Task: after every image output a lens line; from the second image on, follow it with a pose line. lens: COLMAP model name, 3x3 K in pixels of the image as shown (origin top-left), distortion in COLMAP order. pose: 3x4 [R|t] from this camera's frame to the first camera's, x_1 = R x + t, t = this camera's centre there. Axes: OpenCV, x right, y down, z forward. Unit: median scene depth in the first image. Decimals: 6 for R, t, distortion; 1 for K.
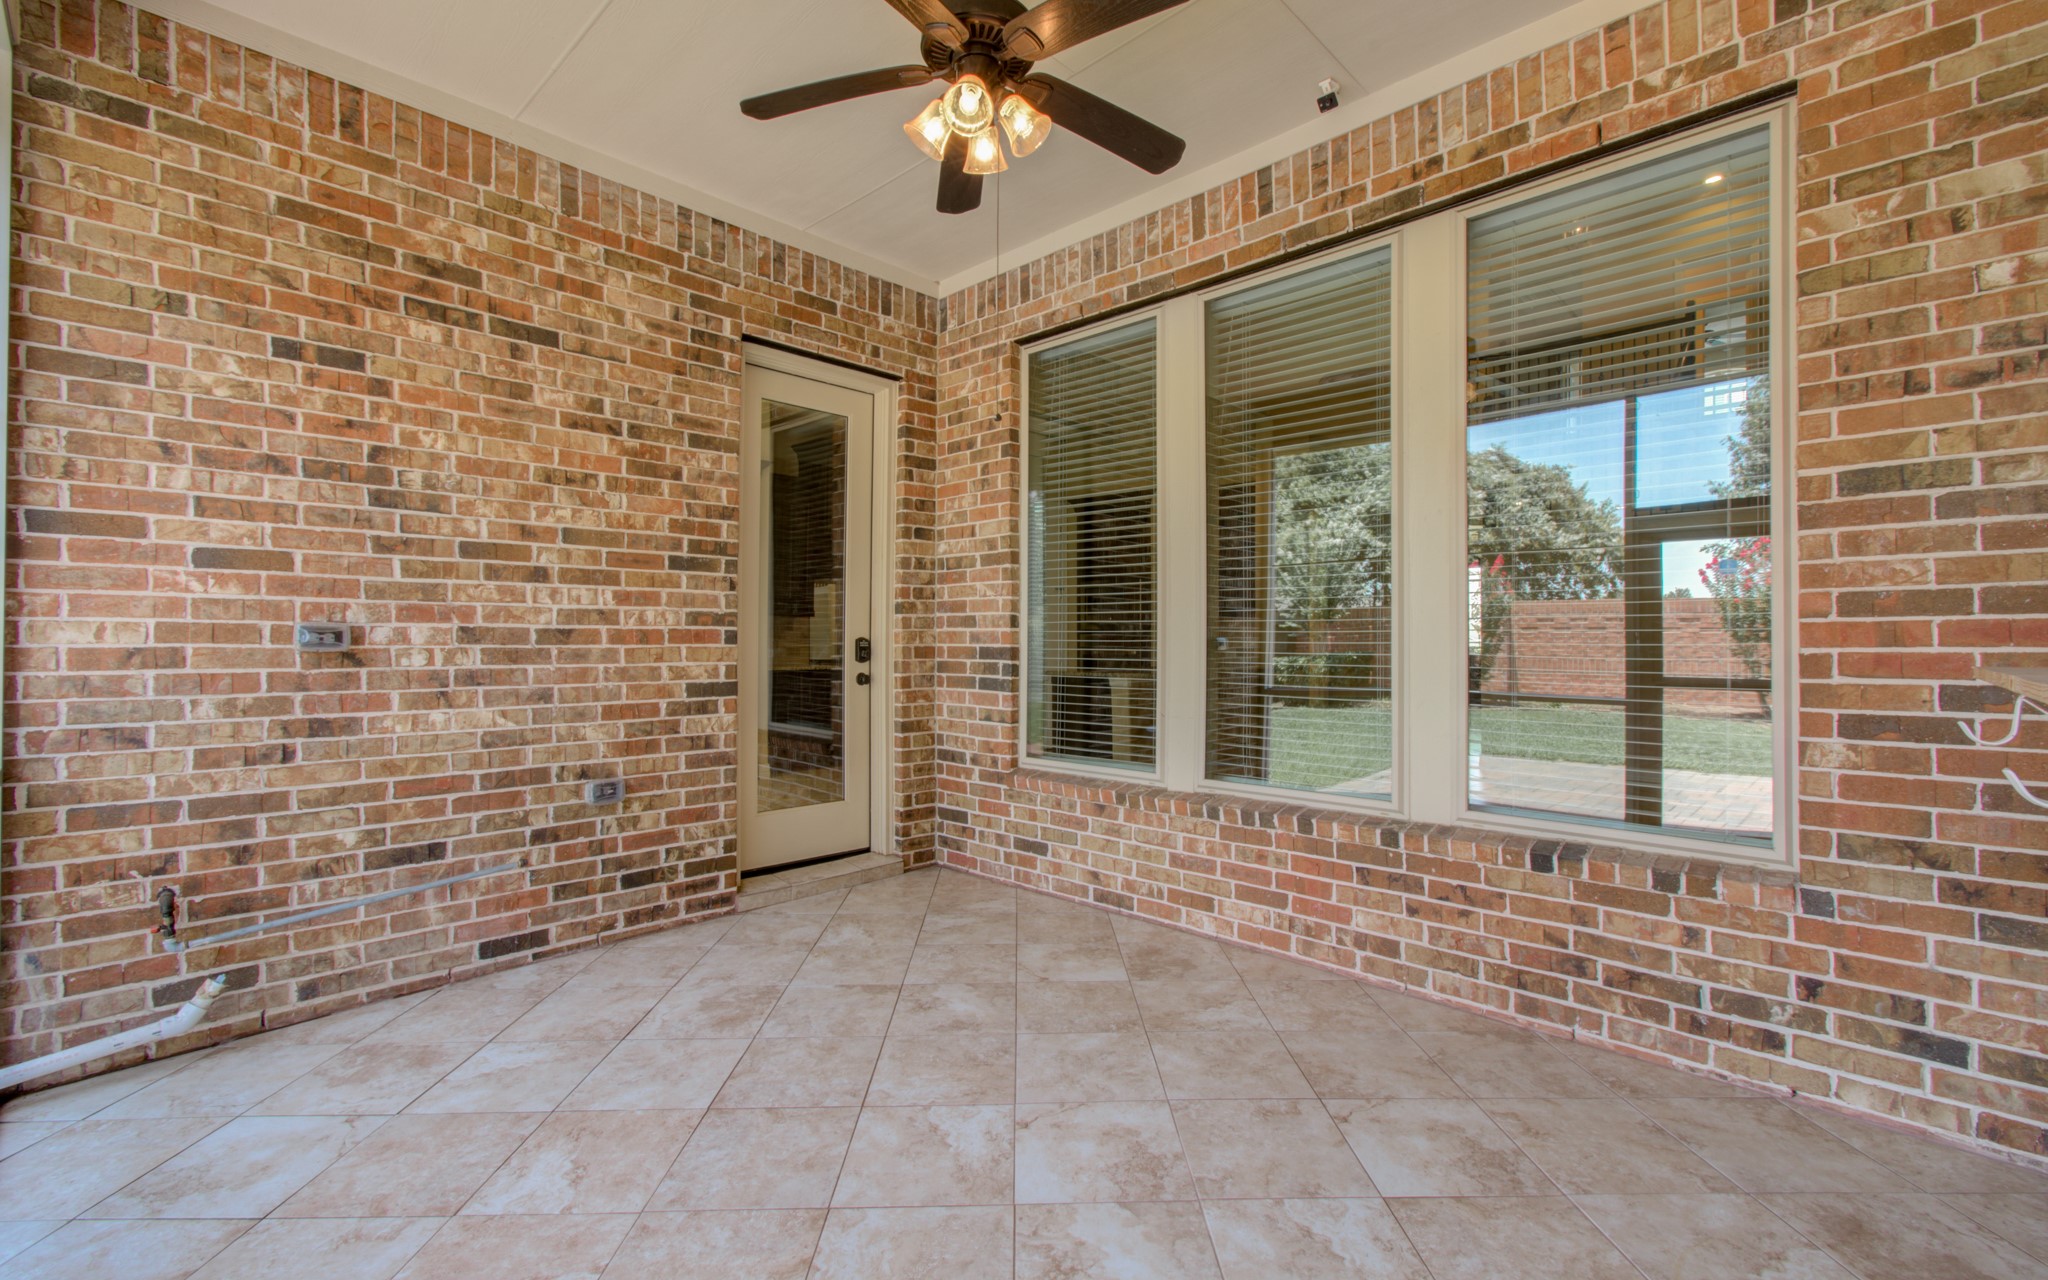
lens RADIAL K [[892.4, 0, 1024.0], [0, 892.4, 640.0], [0, 0, 1]] dist [0.000467, 0.000126]
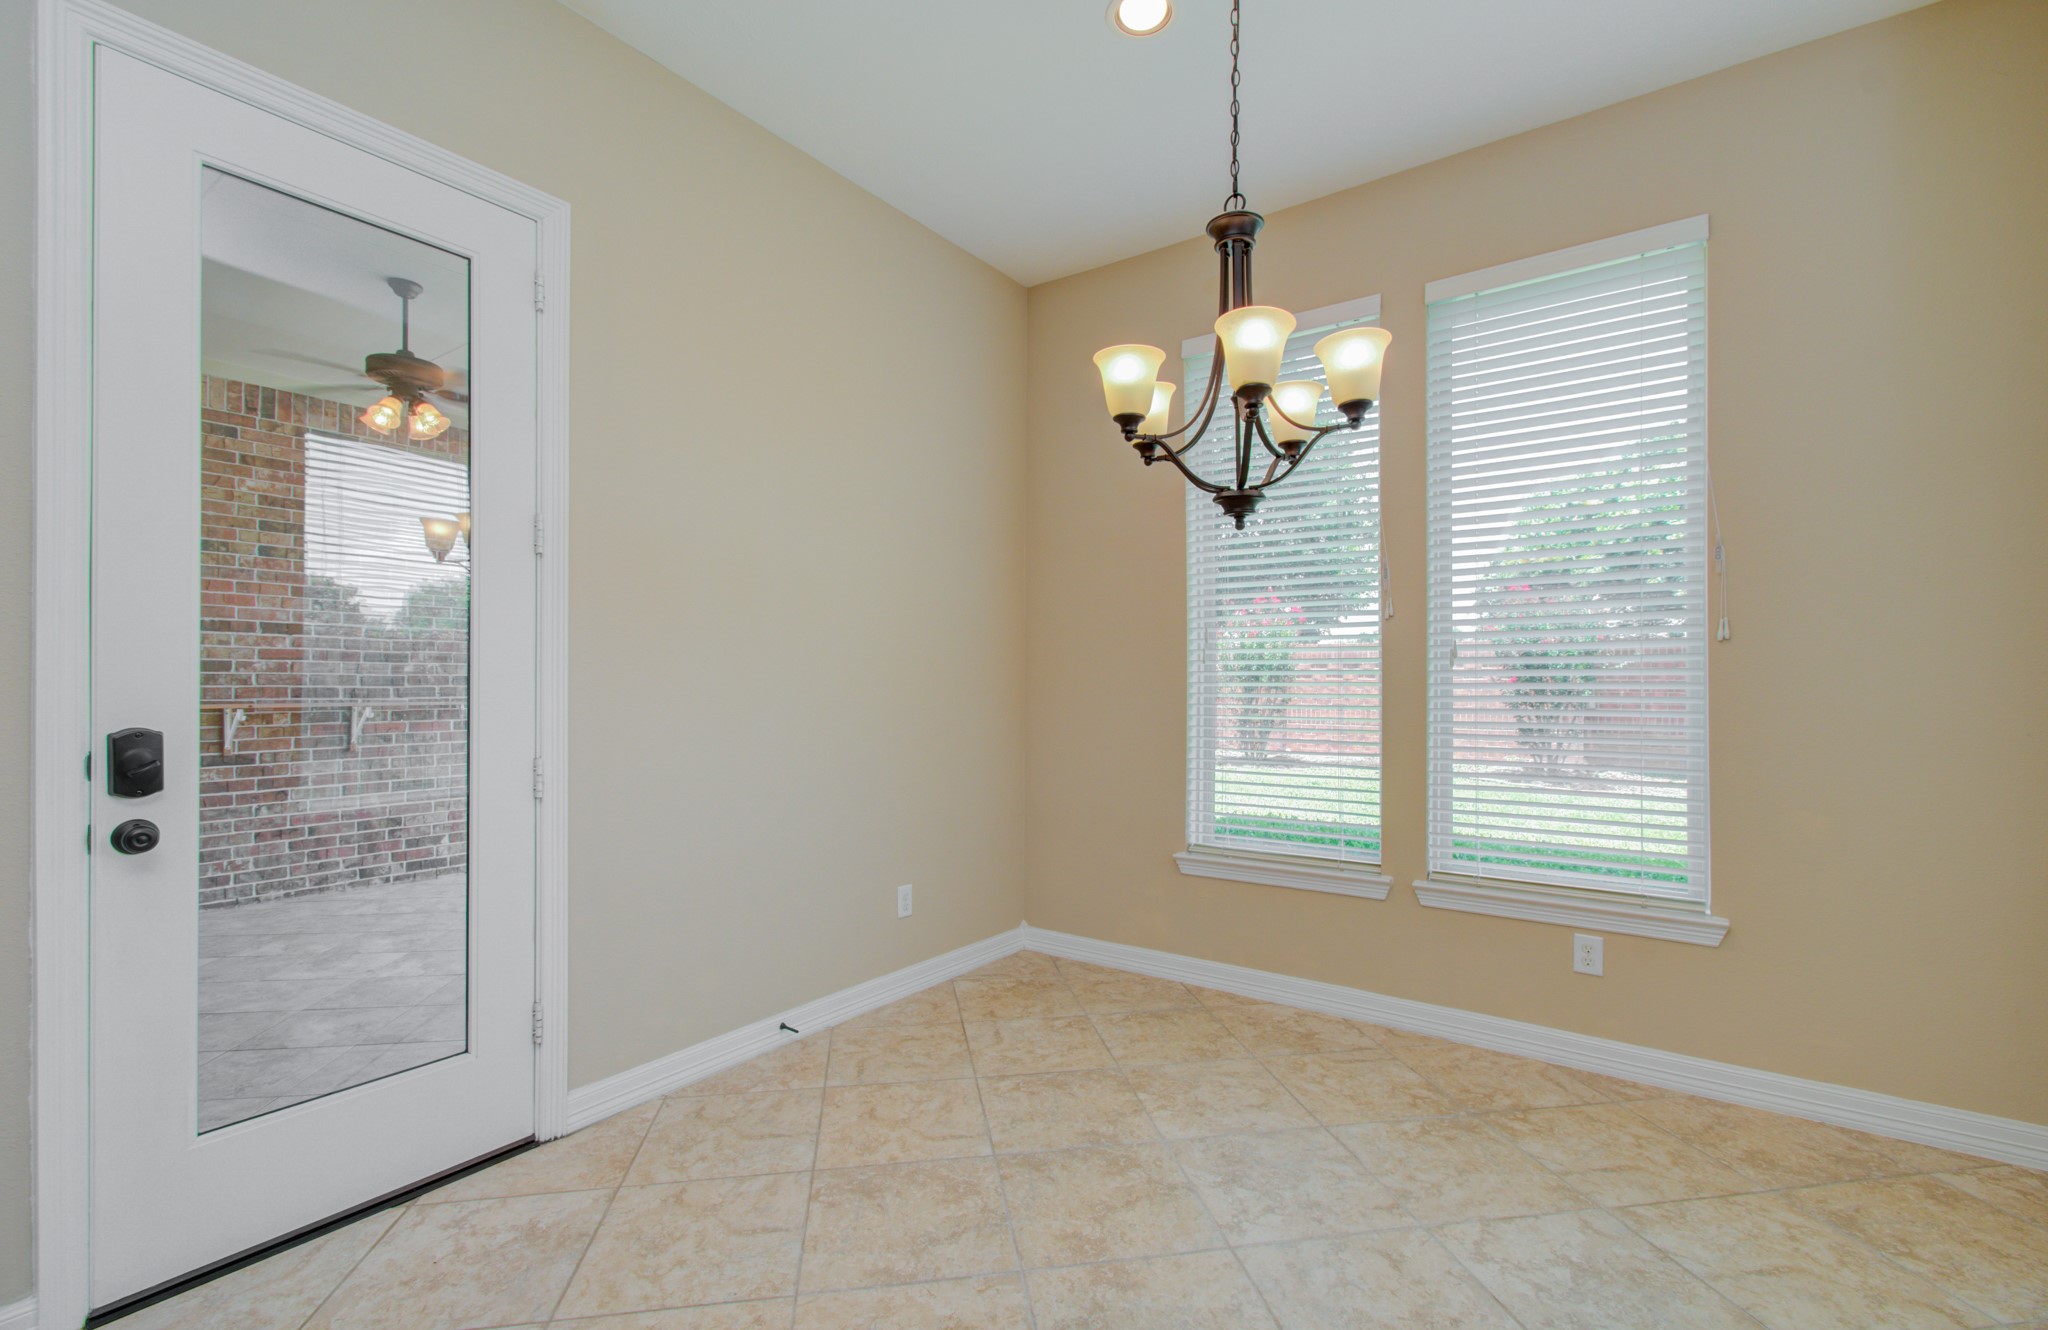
lens RADIAL K [[879.4, 0, 1024.0], [0, 879.4, 665.0], [0, 0, 1]] dist [-0.000398, 0.000053]
pose [[-0.989674, -0.008731, -0.143069, -1.009847], [-0.007376, 0.999923, -0.009999, -0.059049], [0.143145, -0.008840, -0.989662, 2.854809]]
